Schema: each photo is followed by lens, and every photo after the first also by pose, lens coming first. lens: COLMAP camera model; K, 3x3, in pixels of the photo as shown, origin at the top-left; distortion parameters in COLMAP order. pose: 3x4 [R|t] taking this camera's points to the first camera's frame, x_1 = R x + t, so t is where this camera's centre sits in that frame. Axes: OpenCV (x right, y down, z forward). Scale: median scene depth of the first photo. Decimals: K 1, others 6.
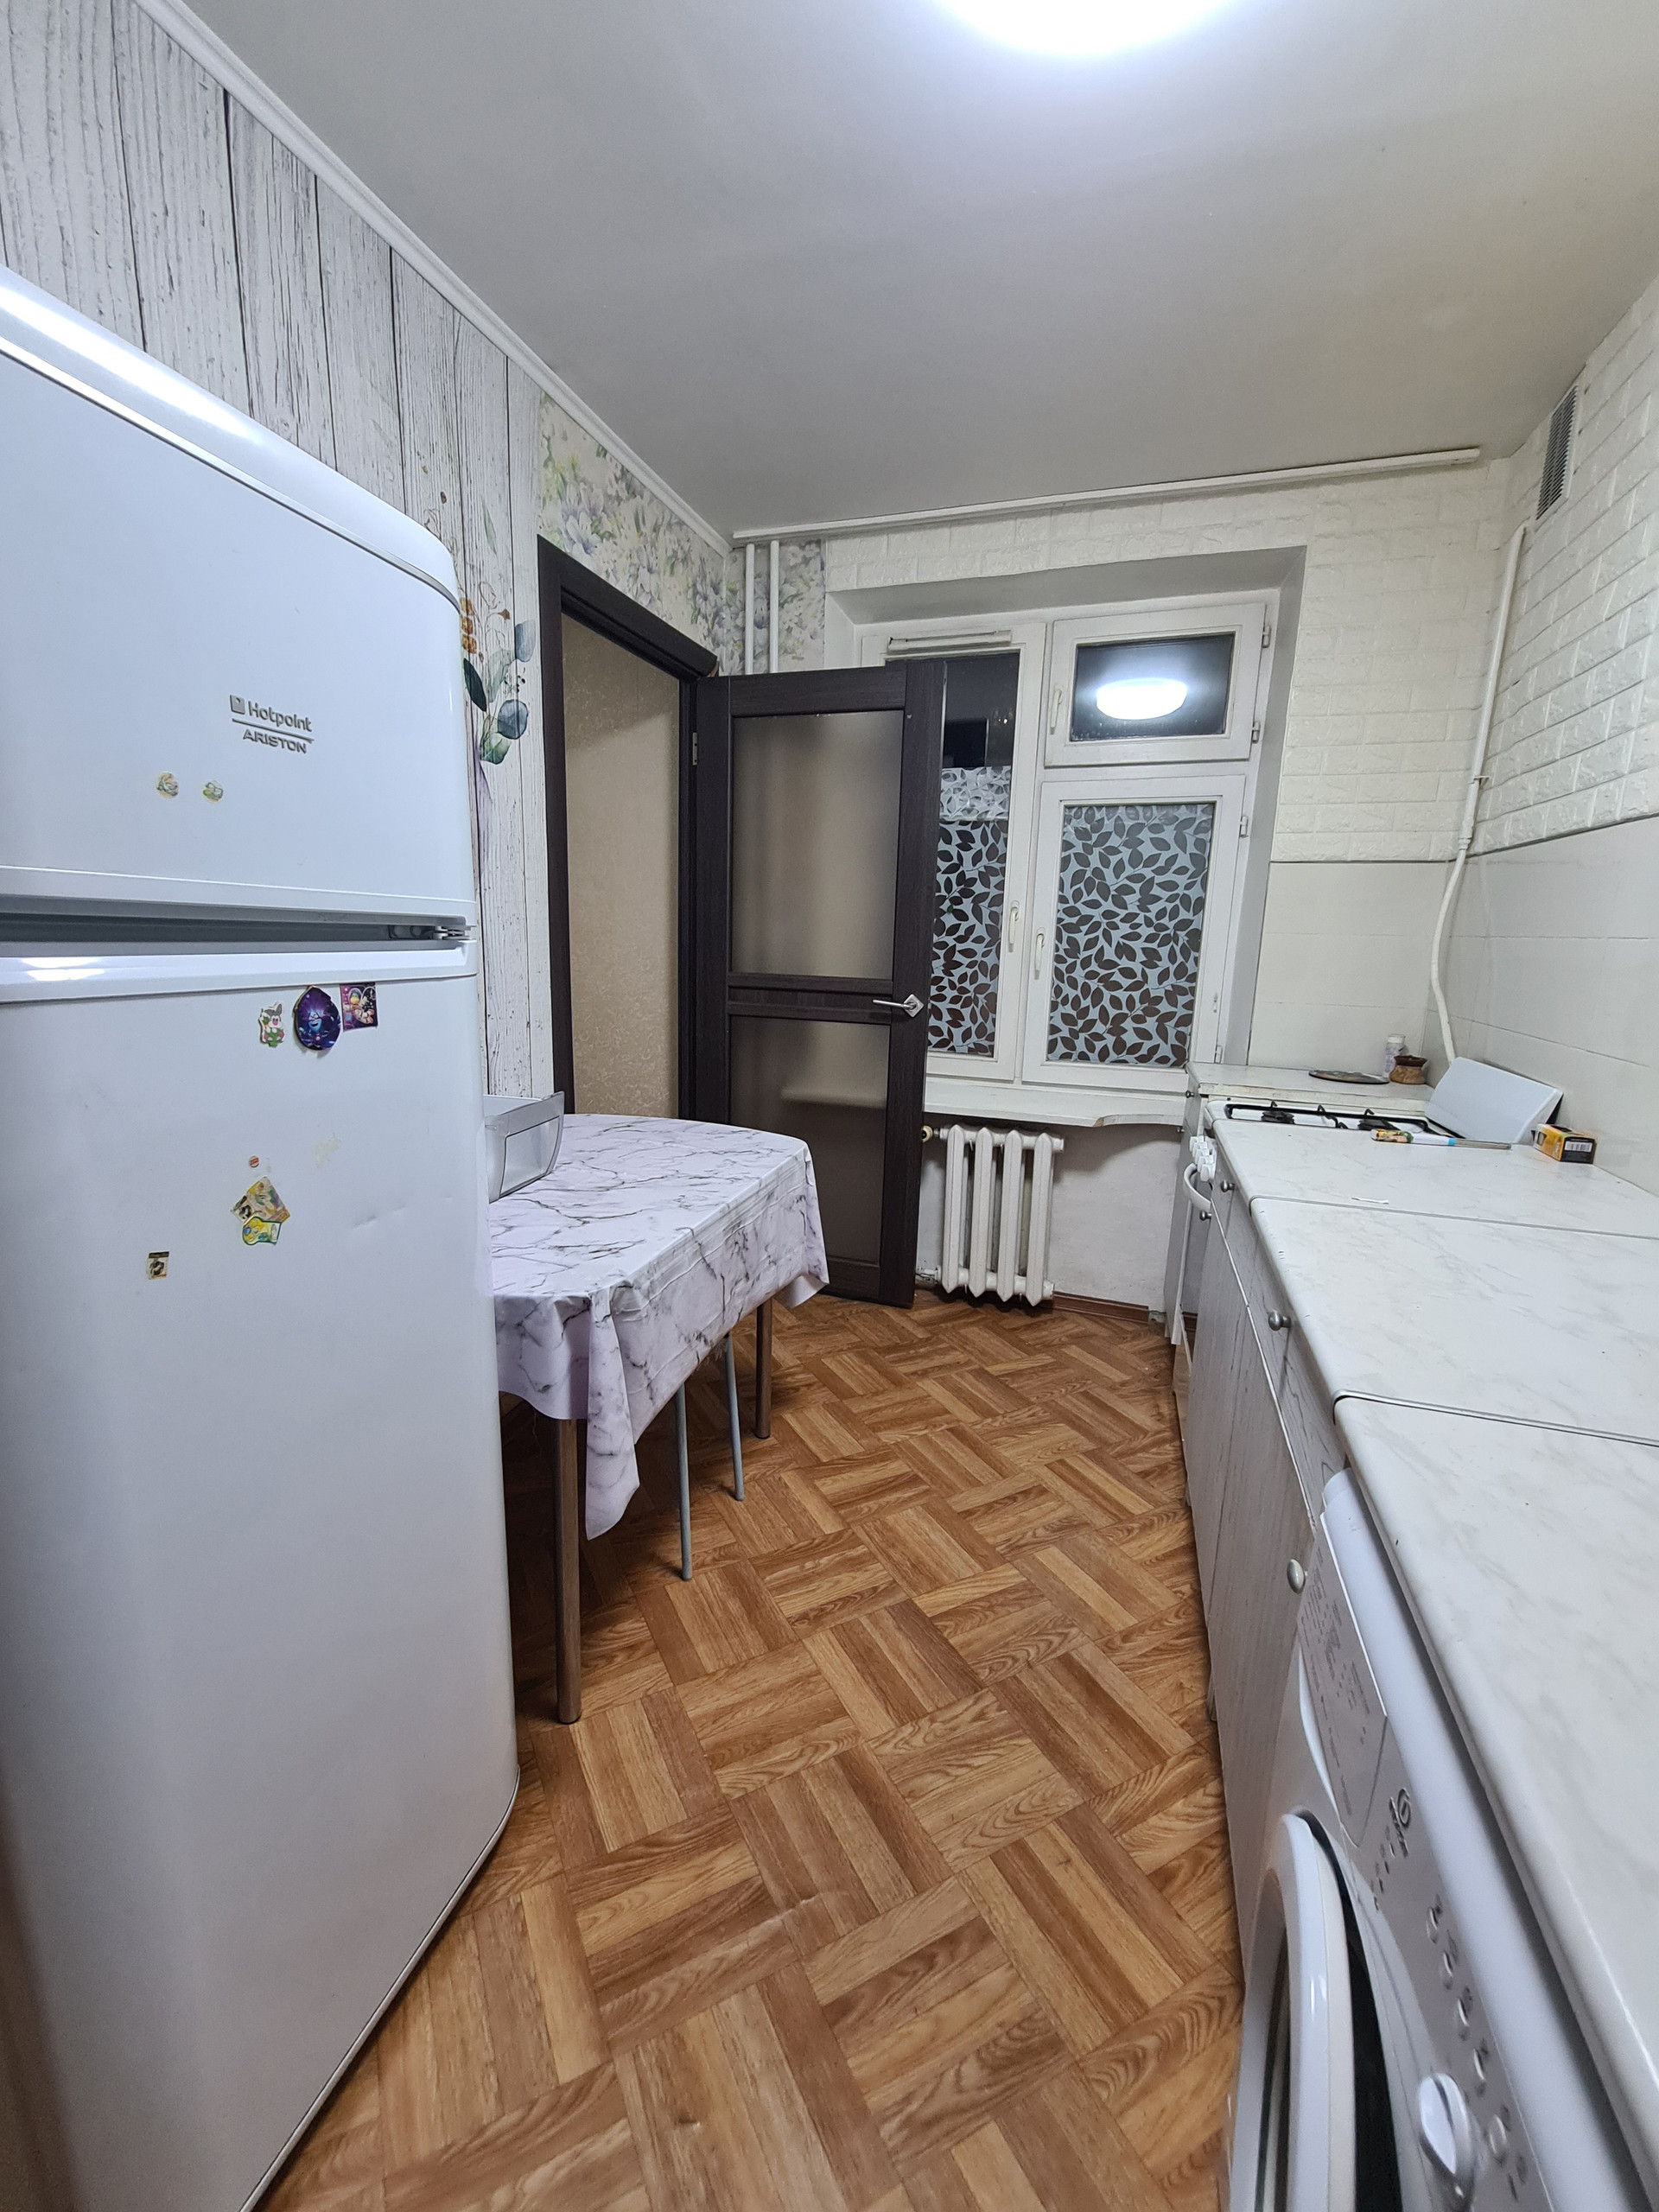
lens RADIAL K [[902.9, 0, 817.6], [0, 902.9, 1110.3], [0, 0, 1]] dist [0.006142, -0.004442]
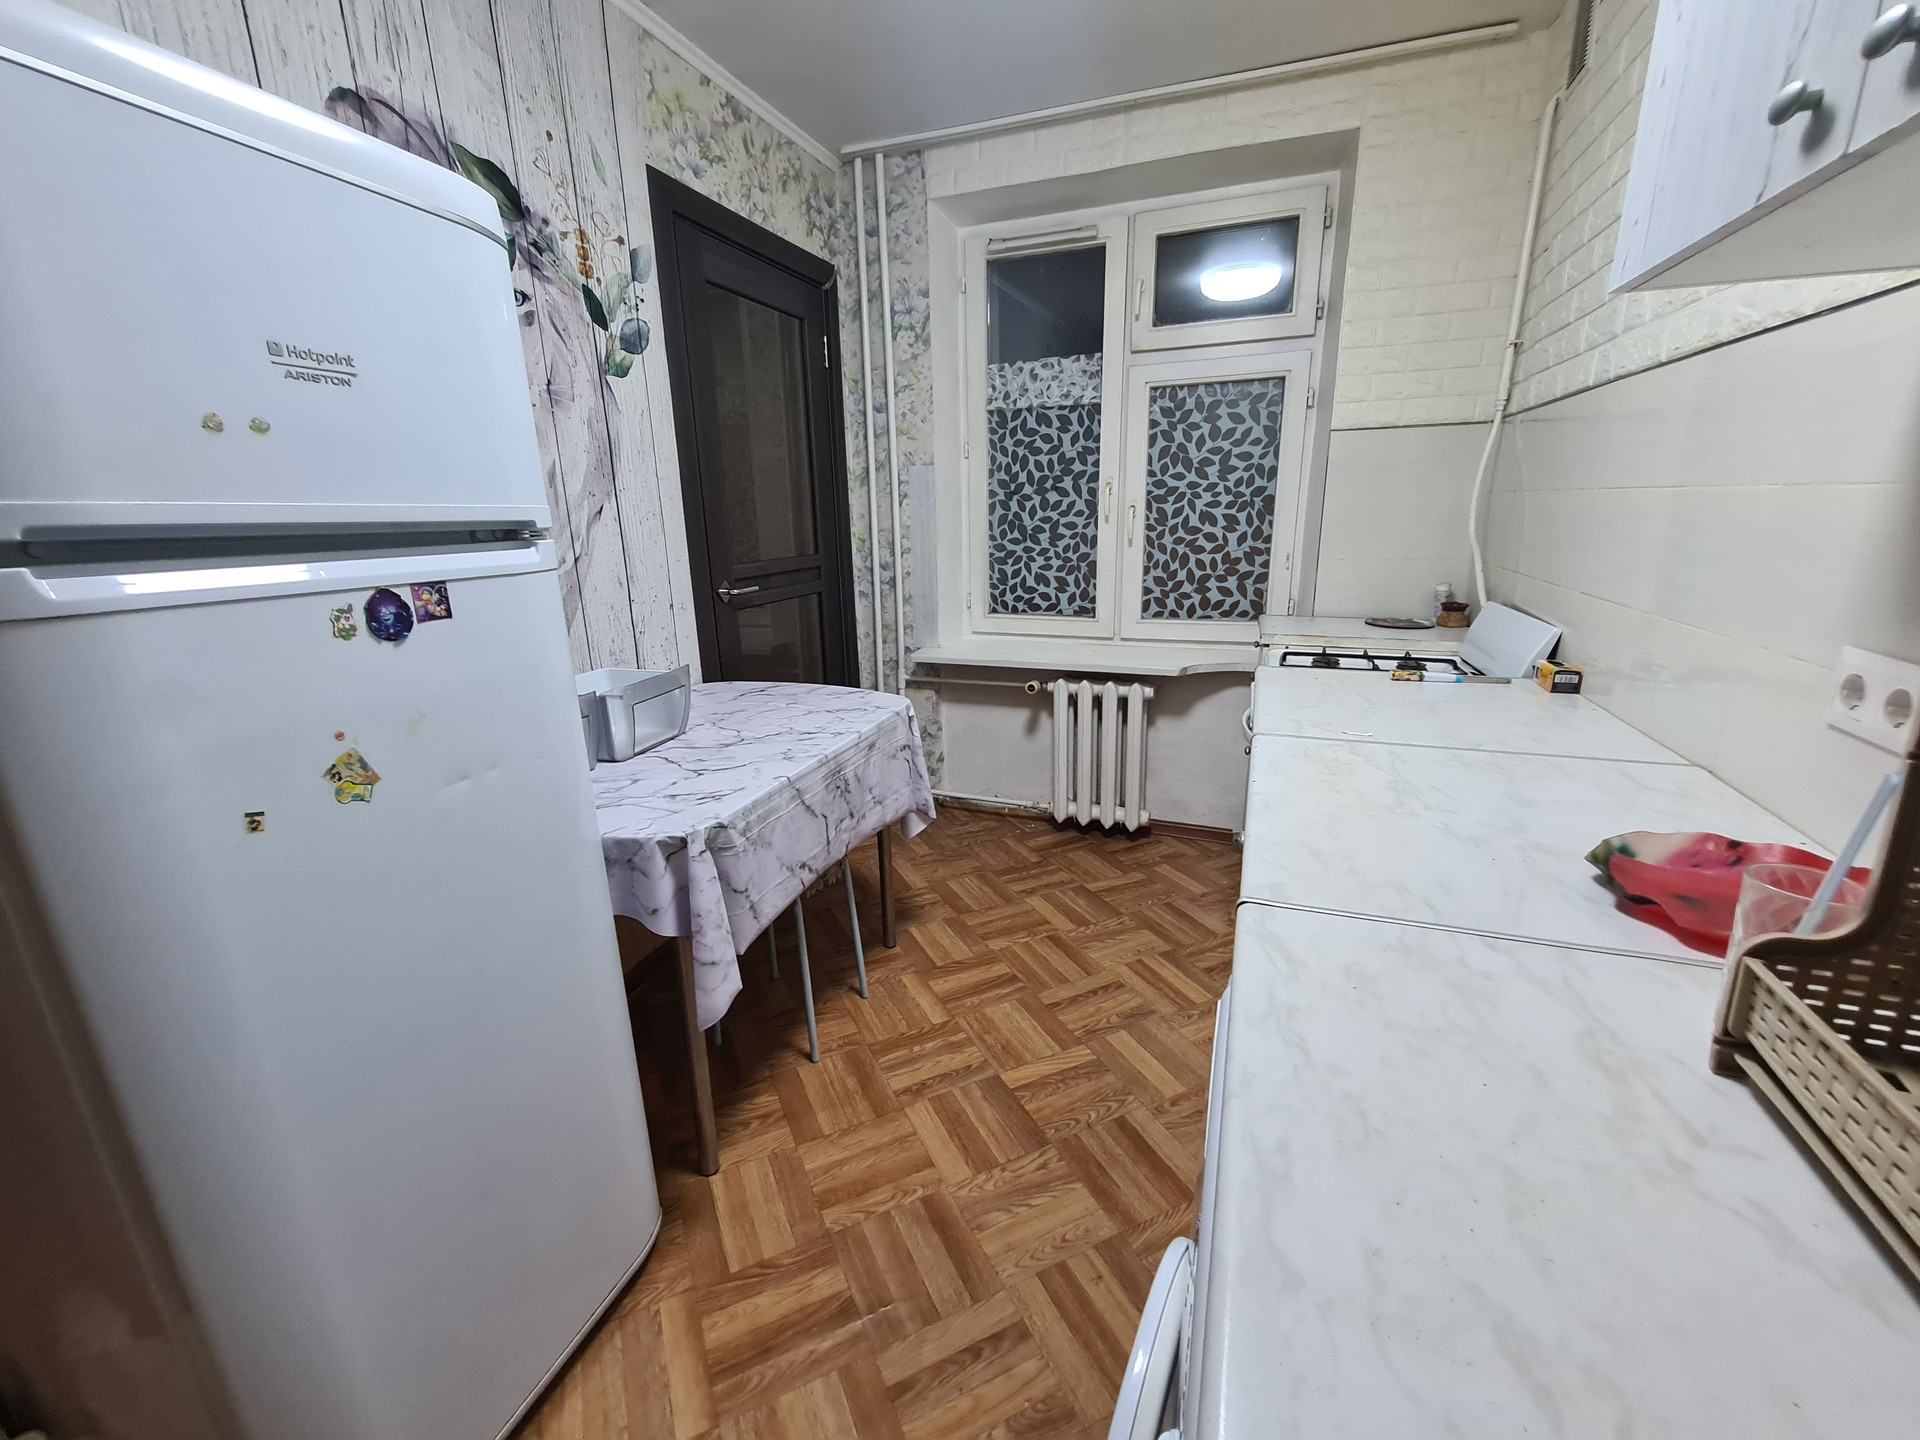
lens RADIAL K [[783.7, 0, 962.9], [0, 783.7, 730.3], [0, 0, 1]] dist [0.006142, -0.004442]
pose [[0.998531, -0.034146, -0.042070, 0.114025], [0.037351, 0.996260, 0.077910, -0.000582], [0.039252, -0.079367, 0.996072, -0.007483]]
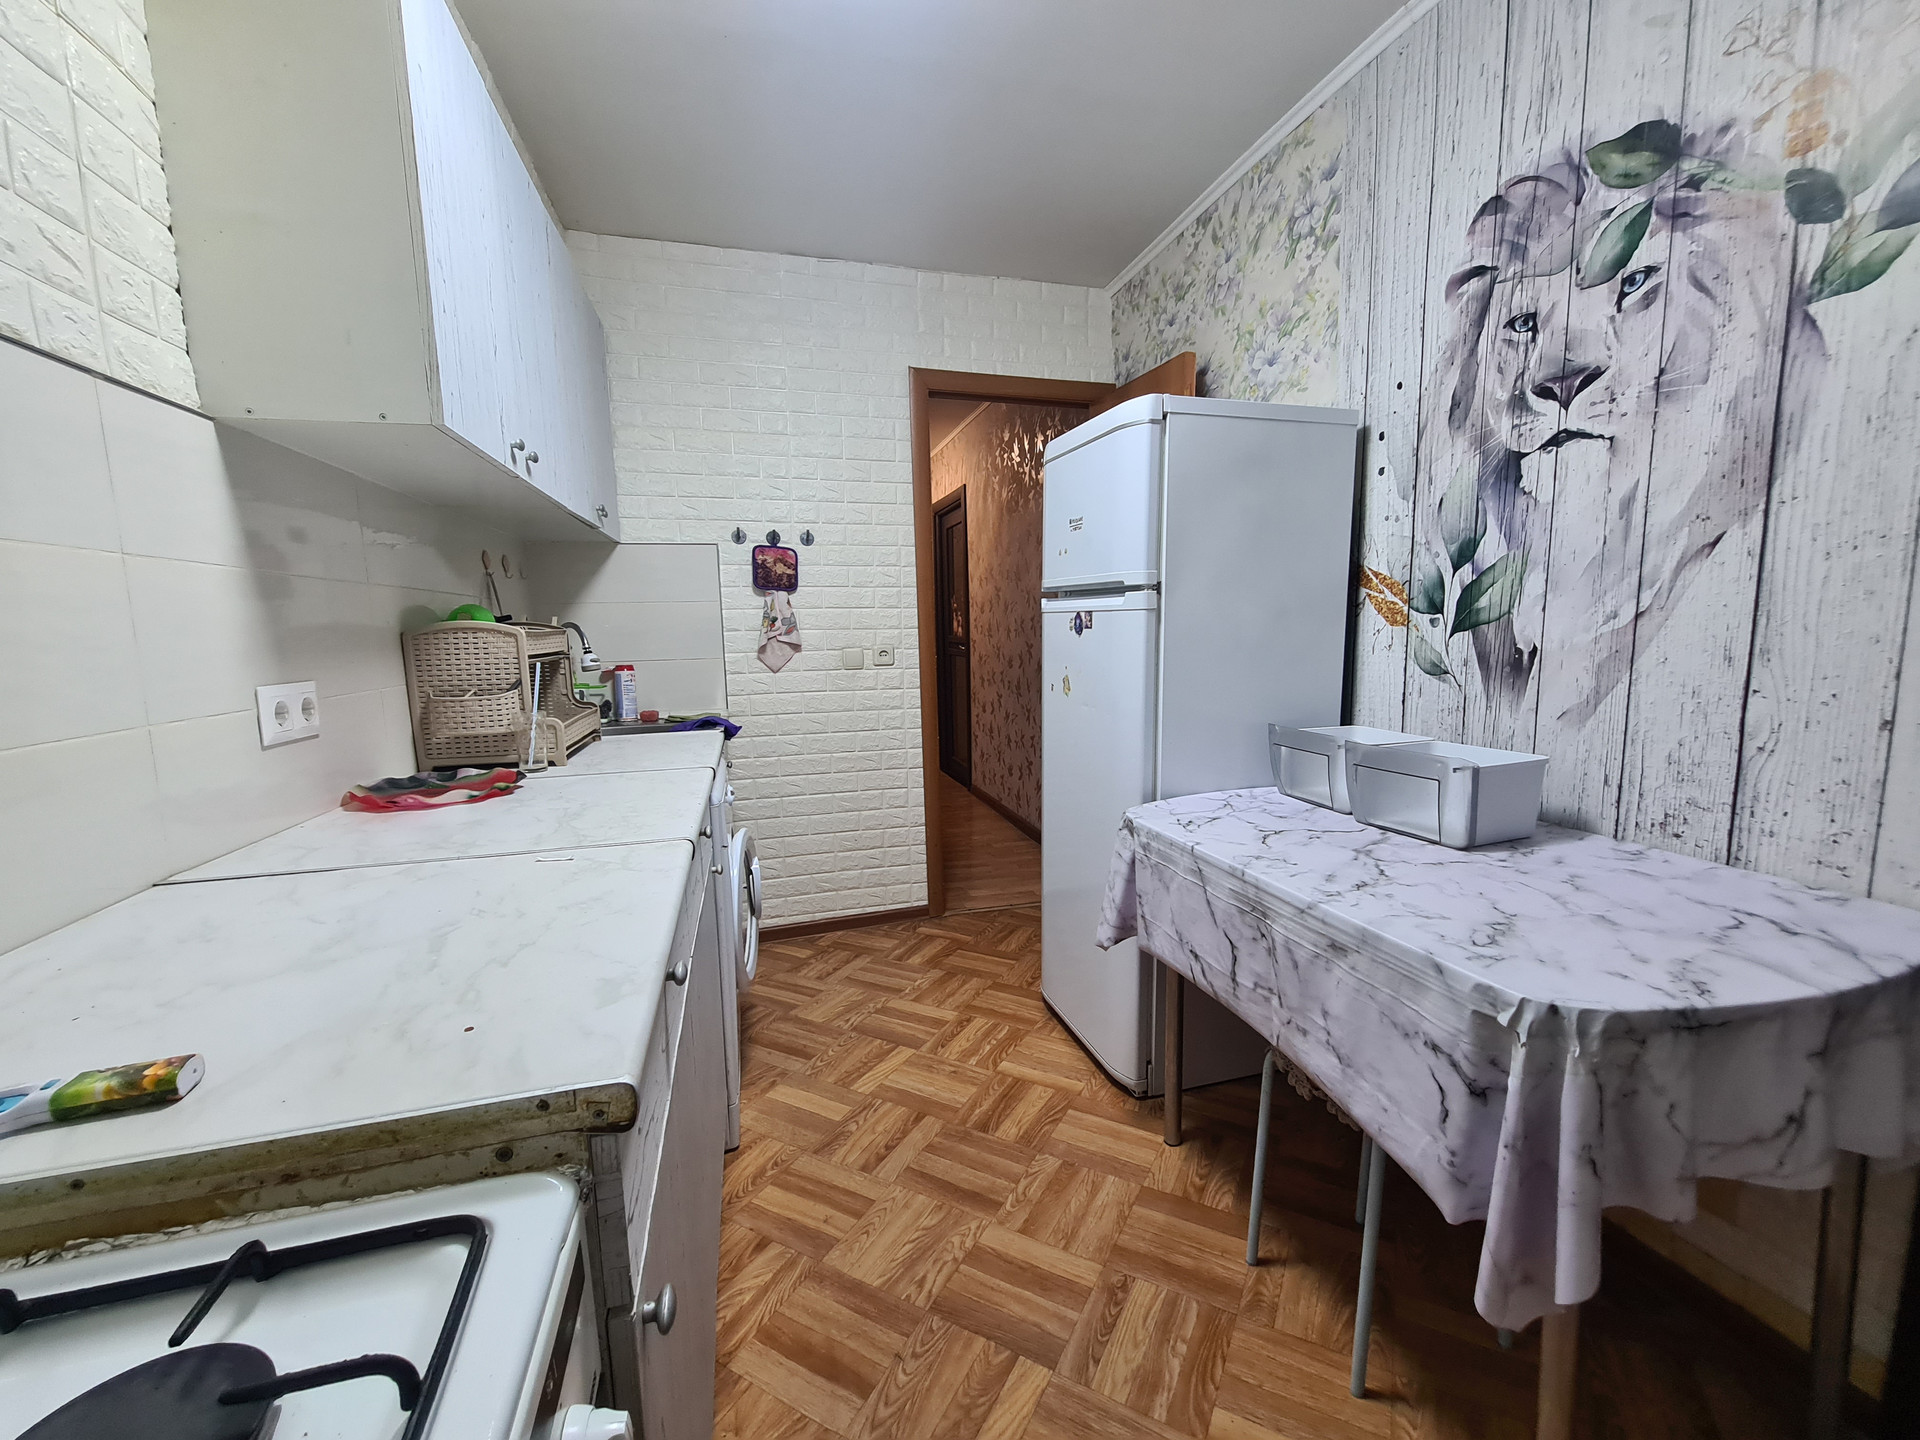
lens RADIAL K [[783.7, 0, 963.9], [0, 783.7, 731.4], [0, 0, 1]] dist [0.006142, -0.004442]
pose [[-0.829909, 0.069960, -0.553495, 0.515800], [-0.111376, 0.951360, 0.287245, -0.205681], [0.546669, 0.300033, -0.781750, 1.314527]]
